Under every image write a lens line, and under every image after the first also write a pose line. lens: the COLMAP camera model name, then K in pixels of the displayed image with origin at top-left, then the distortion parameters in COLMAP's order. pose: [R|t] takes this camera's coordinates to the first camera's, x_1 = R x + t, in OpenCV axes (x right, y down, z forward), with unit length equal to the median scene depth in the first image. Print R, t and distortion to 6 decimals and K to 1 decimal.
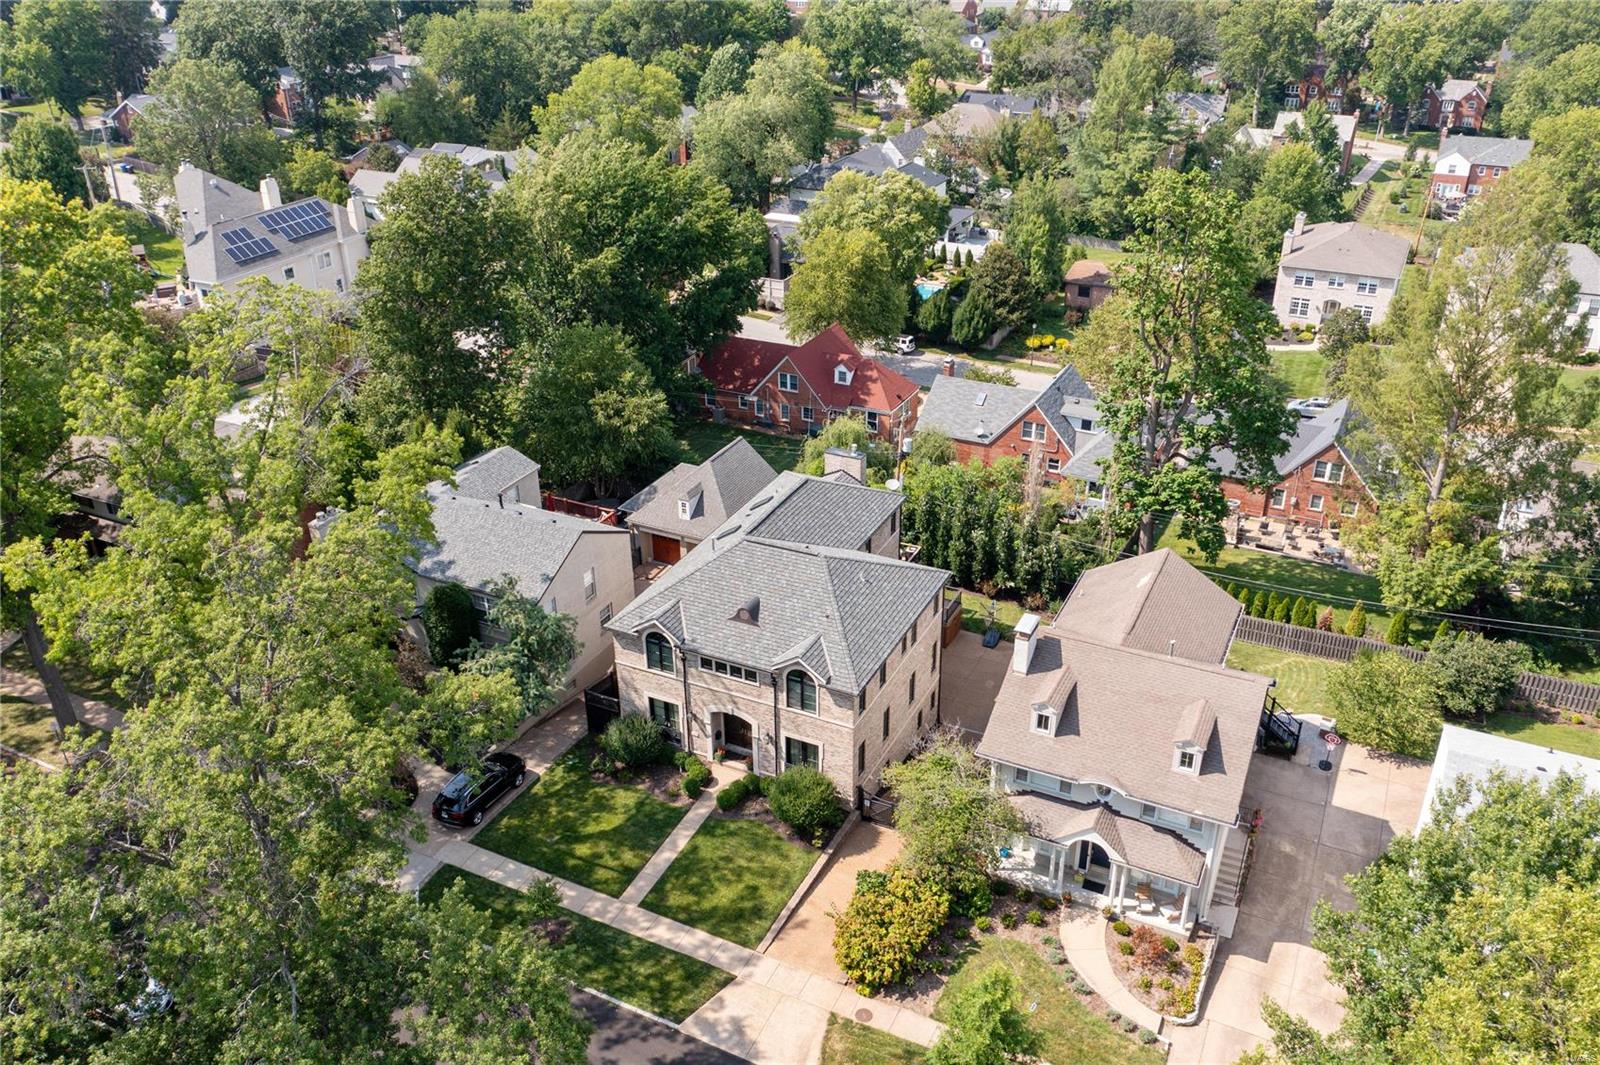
lens RADIAL K [[1259.9, 0, 800.0], [0, 1259.9, 532.5], [0, 0, 1]] dist [-0.000408, -0.001224]
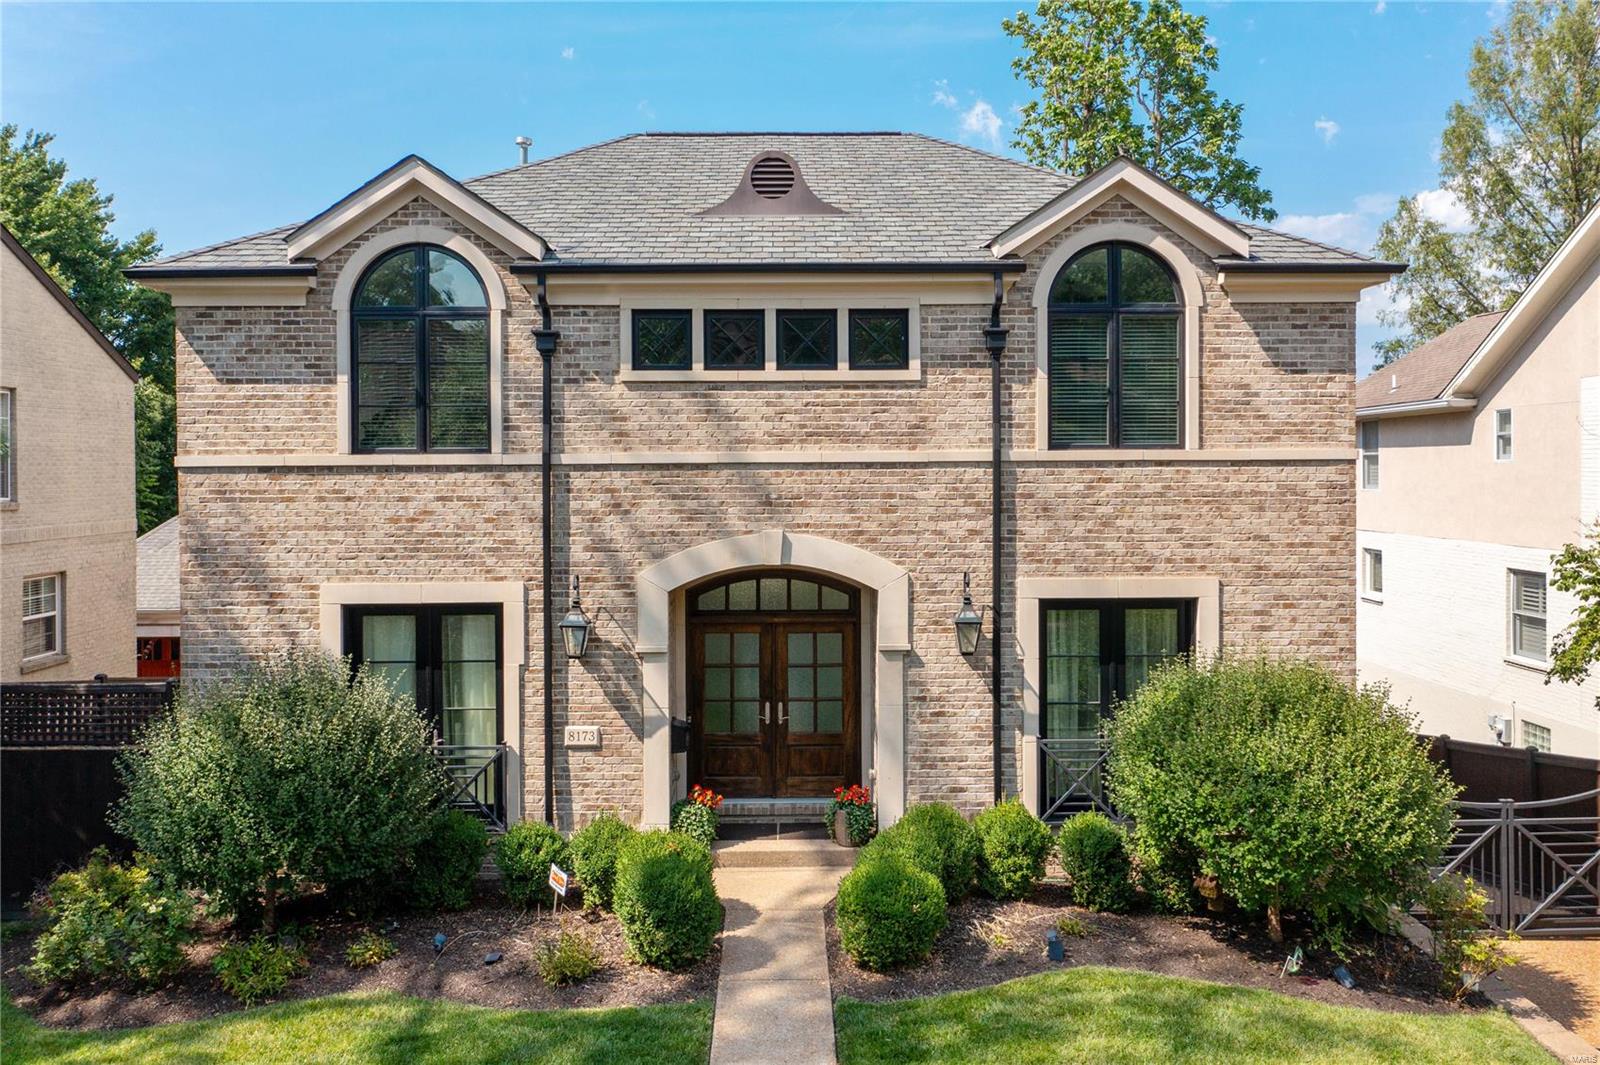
lens RADIAL K [[1259.9, 0, 800.0], [0, 1259.9, 532.5], [0, 0, 1]] dist [-0.000408, -0.001224]
pose [[0.884303, 0.004729, 0.466889, -0.158641], [0.199699, 0.900044, -0.387352, 0.229216], [-0.422052, 0.435774, 0.794967, 0.814539]]
